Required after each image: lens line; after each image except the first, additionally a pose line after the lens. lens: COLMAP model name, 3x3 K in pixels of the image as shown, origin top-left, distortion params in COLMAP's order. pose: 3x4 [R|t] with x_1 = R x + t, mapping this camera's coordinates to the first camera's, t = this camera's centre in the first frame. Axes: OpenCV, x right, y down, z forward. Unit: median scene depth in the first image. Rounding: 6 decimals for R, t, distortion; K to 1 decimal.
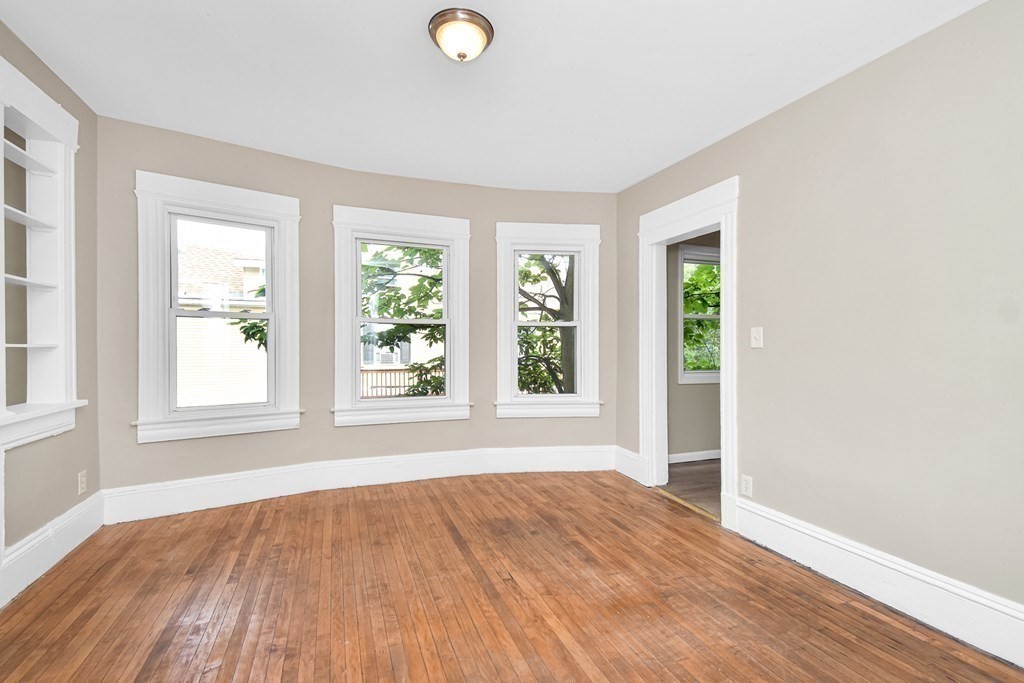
lens RADIAL K [[475.7, 0, 523.1], [0, 475.7, 348.4], [0, 0, 1]] dist [0.065976, -0.035751]
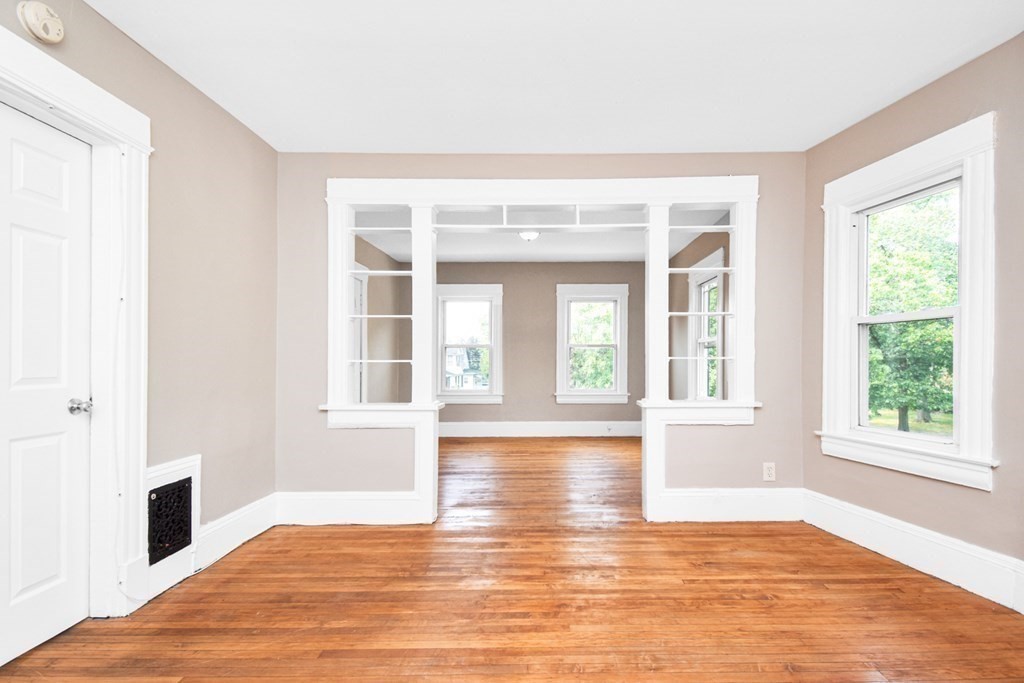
lens RADIAL K [[484.2, 0, 550.7], [0, 484.2, 360.6], [0, 0, 1]] dist [0.055047, -0.029744]
pose [[-0.355259, -0.006042, -0.934748, 0.379402], [-0.007779, 0.999964, -0.003507, 0.008201], [0.934736, 0.006025, -0.355293, 0.846147]]
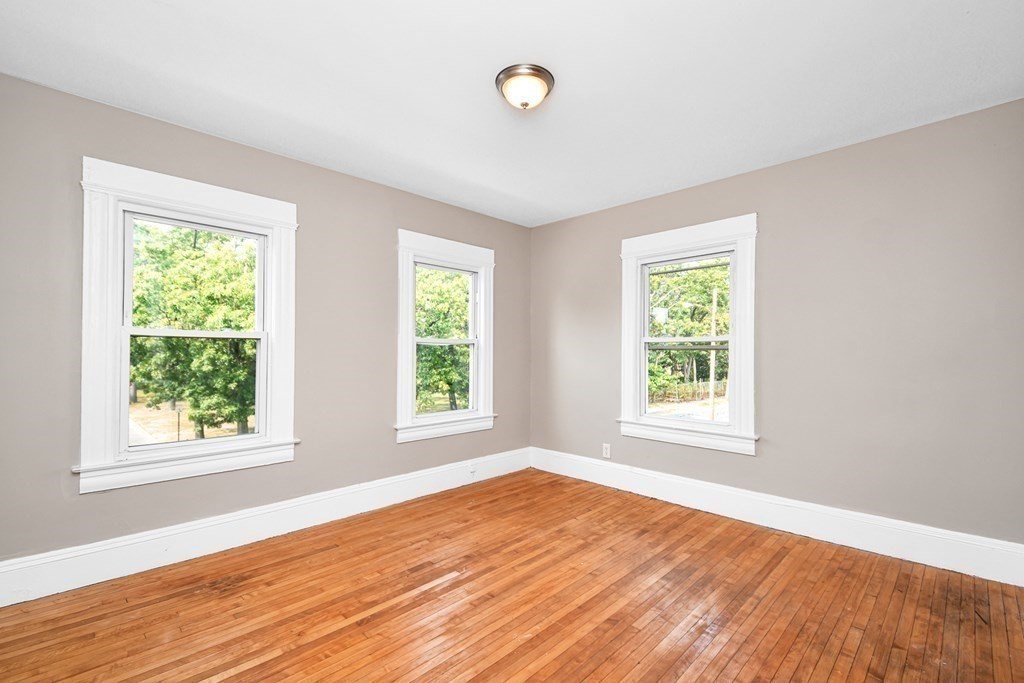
lens RADIAL K [[455.4, 0, 516.6], [0, 455.4, 348.7], [0, 0, 1]] dist [0.049373, -0.029548]
pose [[0.411121, -0.011387, -0.911509, -0.549184], [-0.008183, 0.999836, -0.016181, -0.030253], [0.911544, 0.014111, 0.410961, -0.158707]]
